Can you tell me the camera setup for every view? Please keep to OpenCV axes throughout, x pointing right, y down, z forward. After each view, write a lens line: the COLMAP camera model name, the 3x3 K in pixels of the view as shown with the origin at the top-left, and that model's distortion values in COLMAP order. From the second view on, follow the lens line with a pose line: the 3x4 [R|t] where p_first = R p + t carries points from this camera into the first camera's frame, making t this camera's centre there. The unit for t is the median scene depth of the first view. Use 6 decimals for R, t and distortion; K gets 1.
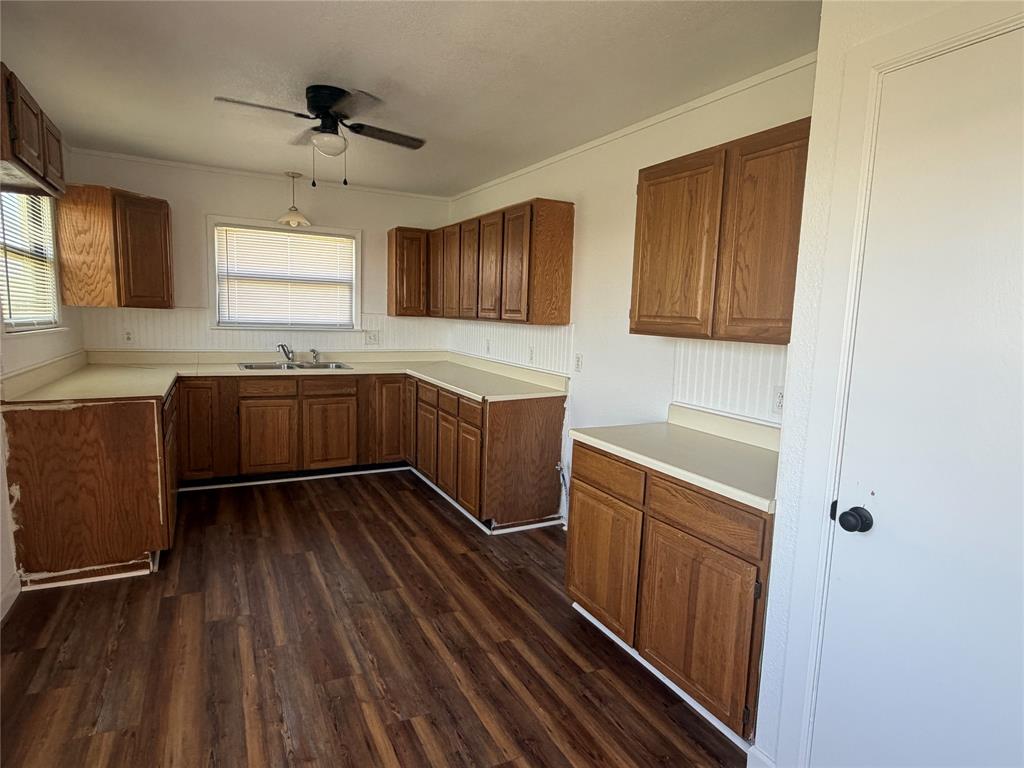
lens RADIAL K [[568.5, 0, 509.0], [0, 568.5, 386.3], [0, 0, 1]] dist [-0.001788, 0.001630]
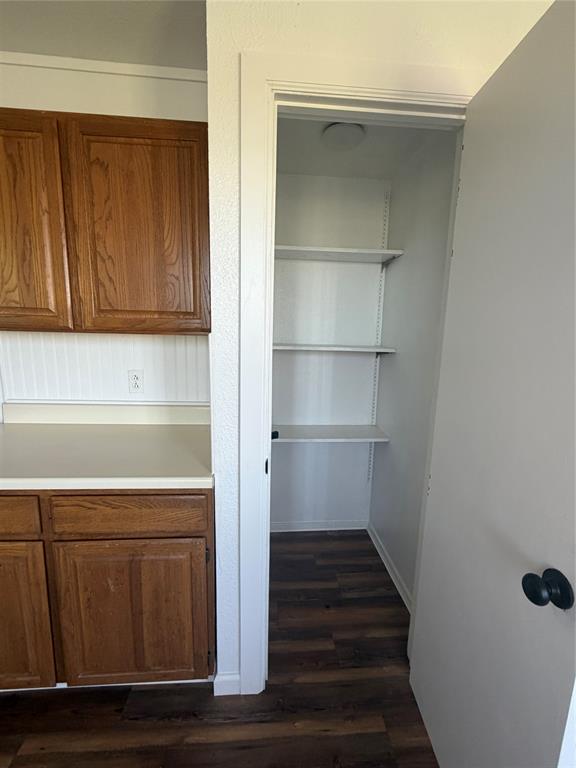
lens RADIAL K [[333.1, 0, 284.3], [0, 333.1, 383.8], [0, 0, 1]] dist [-0.000581, 0.000361]
pose [[0.398655, -0.179357, 0.899392, -0.024973], [0.103383, 0.983228, 0.150251, -0.046546], [-0.911255, 0.033084, 0.410511, 0.469910]]
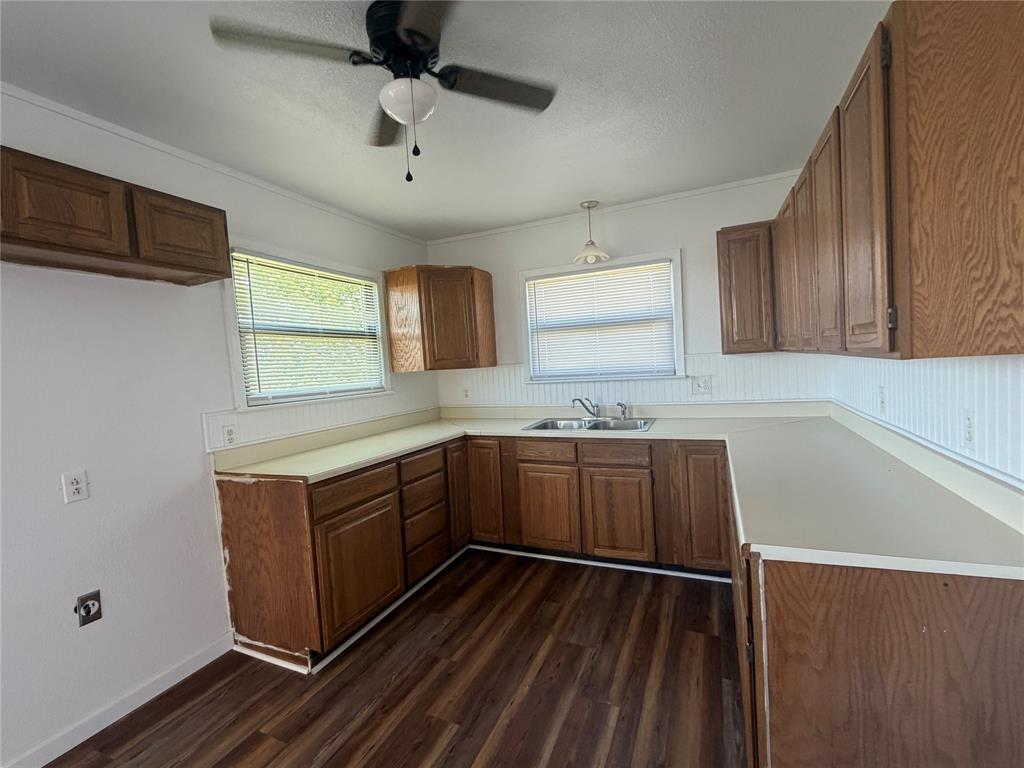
lens RADIAL K [[444.1, 0, 517.9], [0, 444.1, 382.4], [0, 0, 1]] dist [-0.000581, 0.000361]
pose [[0.613980, -0.033587, -0.788607, 0.179477], [-0.017617, 0.998262, -0.056232, -0.125214], [0.789125, 0.048419, 0.612321, 1.078466]]
